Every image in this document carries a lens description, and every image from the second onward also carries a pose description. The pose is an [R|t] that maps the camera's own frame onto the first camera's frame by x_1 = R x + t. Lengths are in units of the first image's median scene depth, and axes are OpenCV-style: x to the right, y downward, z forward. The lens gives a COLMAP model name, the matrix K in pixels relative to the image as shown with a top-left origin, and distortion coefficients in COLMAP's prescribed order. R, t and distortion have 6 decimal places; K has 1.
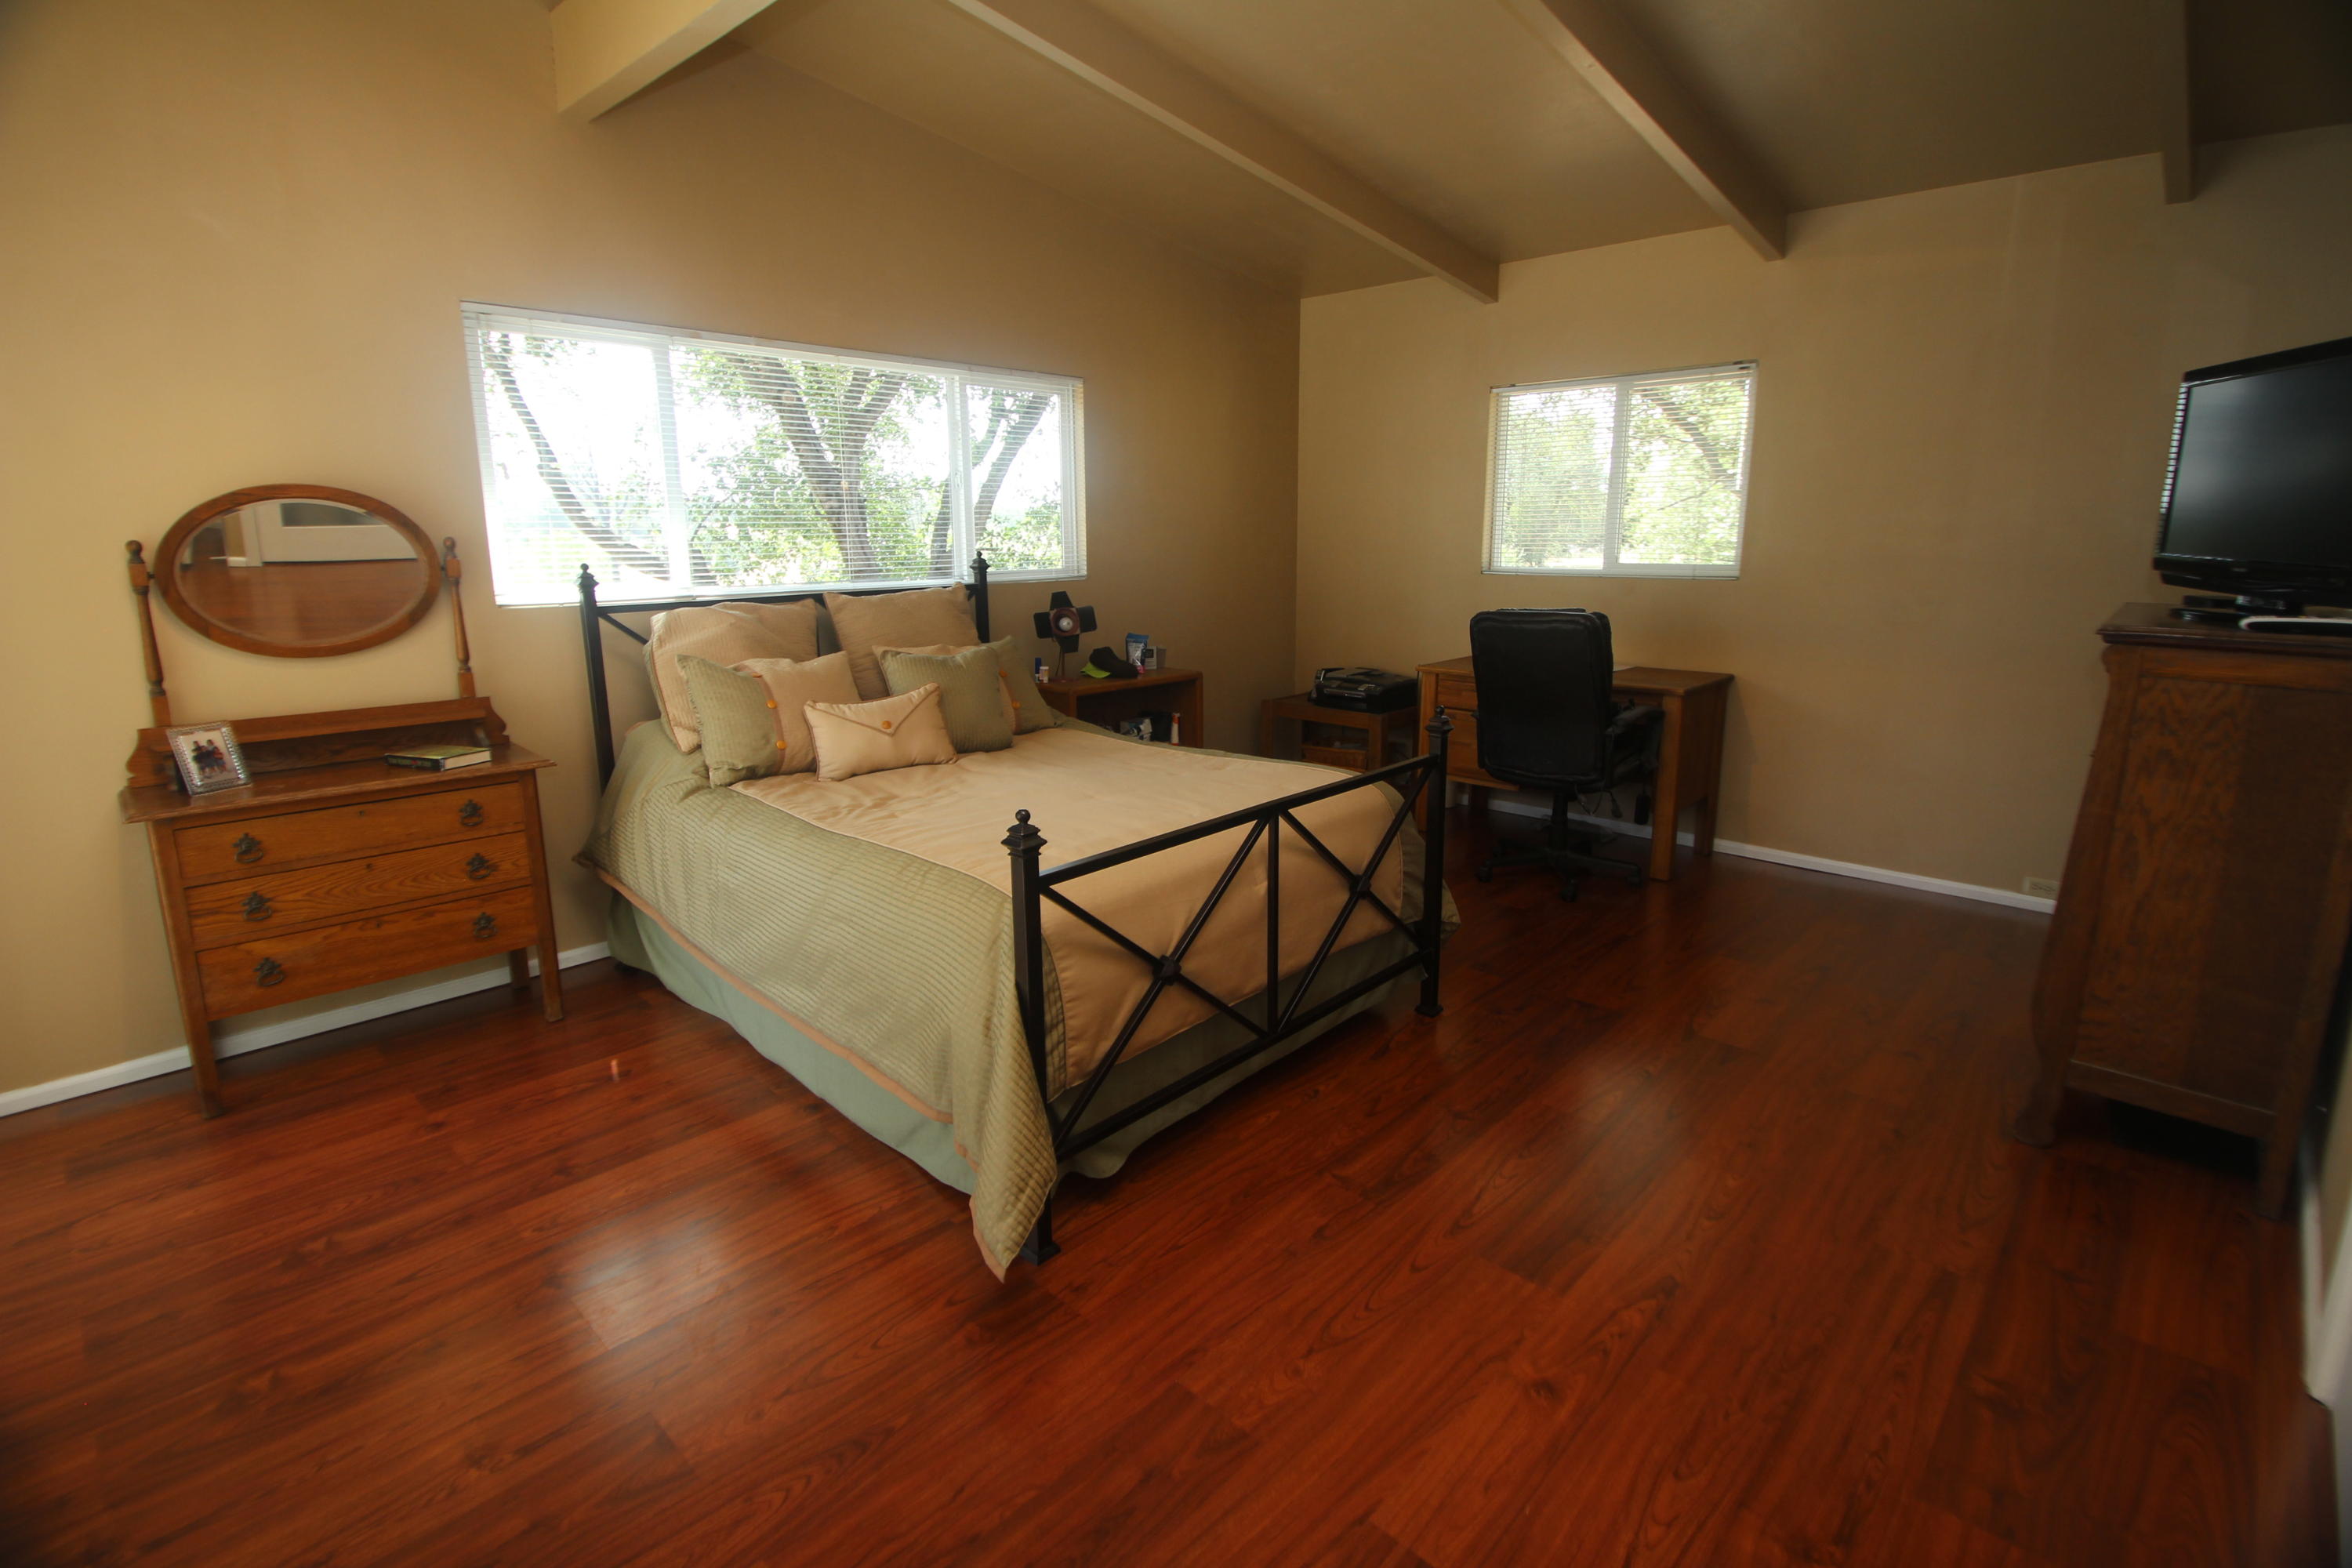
lens RADIAL K [[1105.1, 0, 1181.7], [0, 1105.1, 740.9], [0, 0, 1]] dist [0.009166, -0.011958]
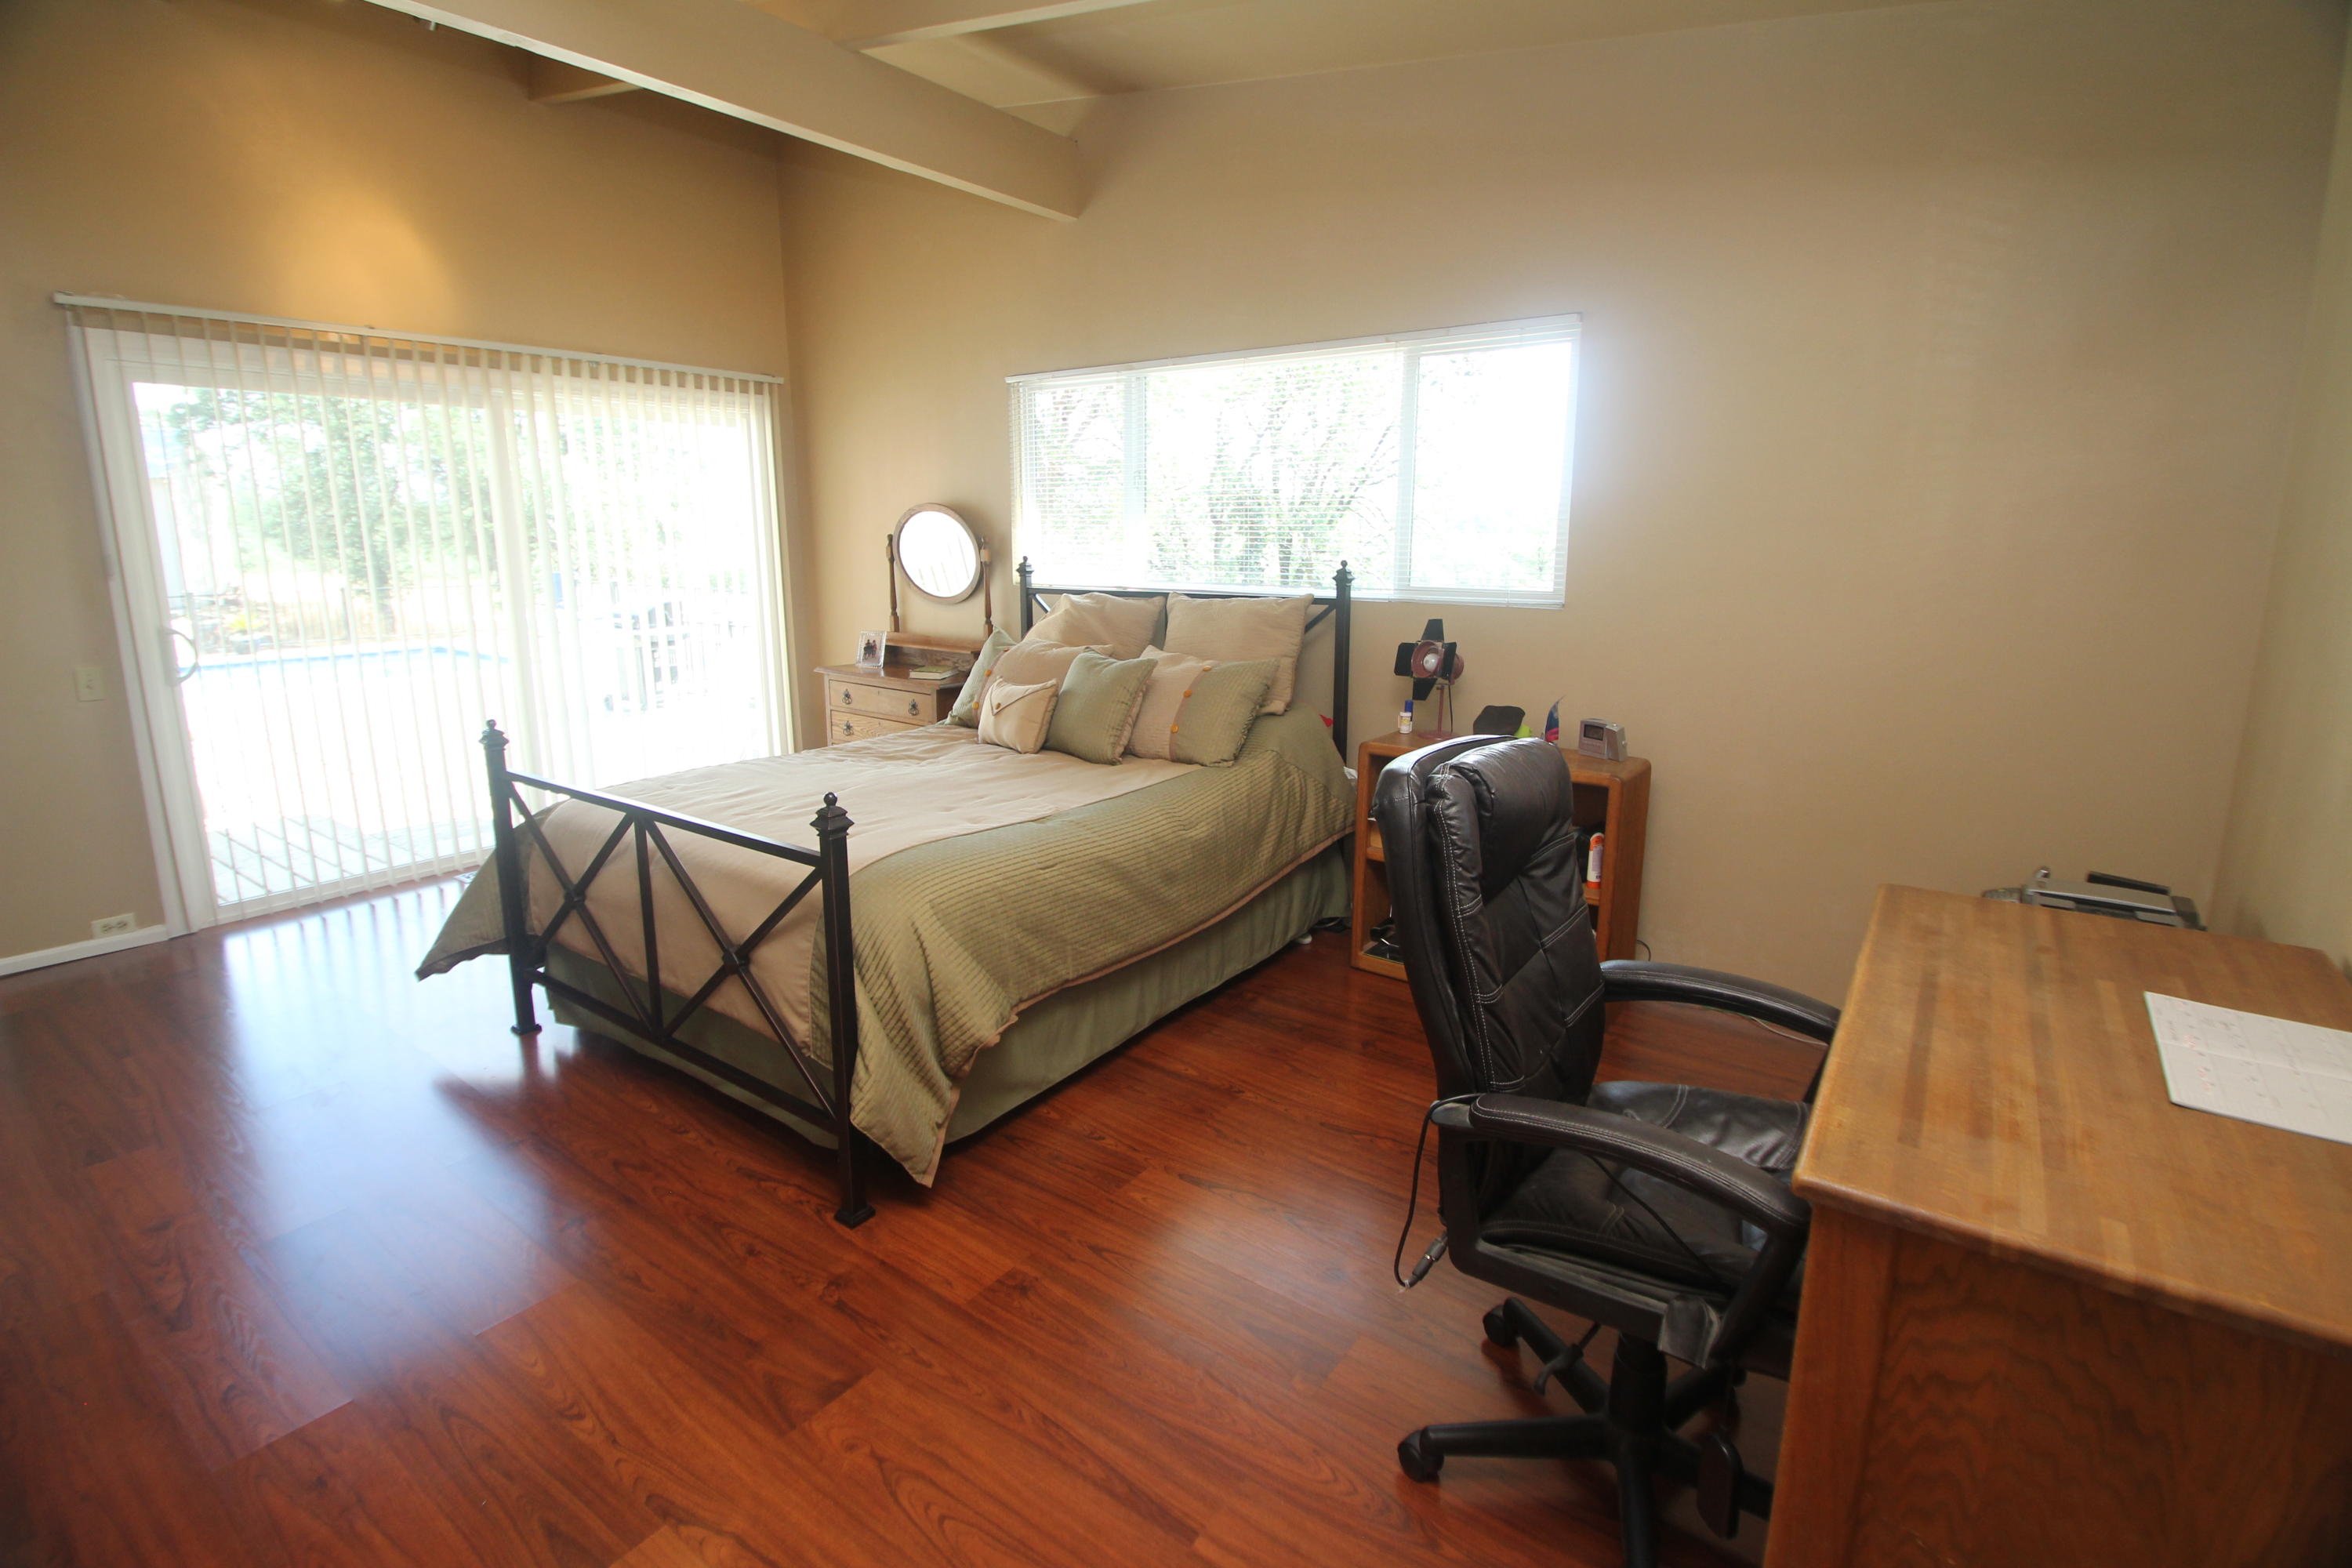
lens RADIAL K [[1096.0, 0, 1188.2], [0, 1096.0, 780.6], [0, 0, 1]] dist [0.003345, -0.000100]
pose [[0.125577, 0.246344, -0.961012, 0.830047], [-0.175314, 0.958946, 0.222906, -0.221312], [0.976471, 0.140487, 0.163609, 0.959514]]
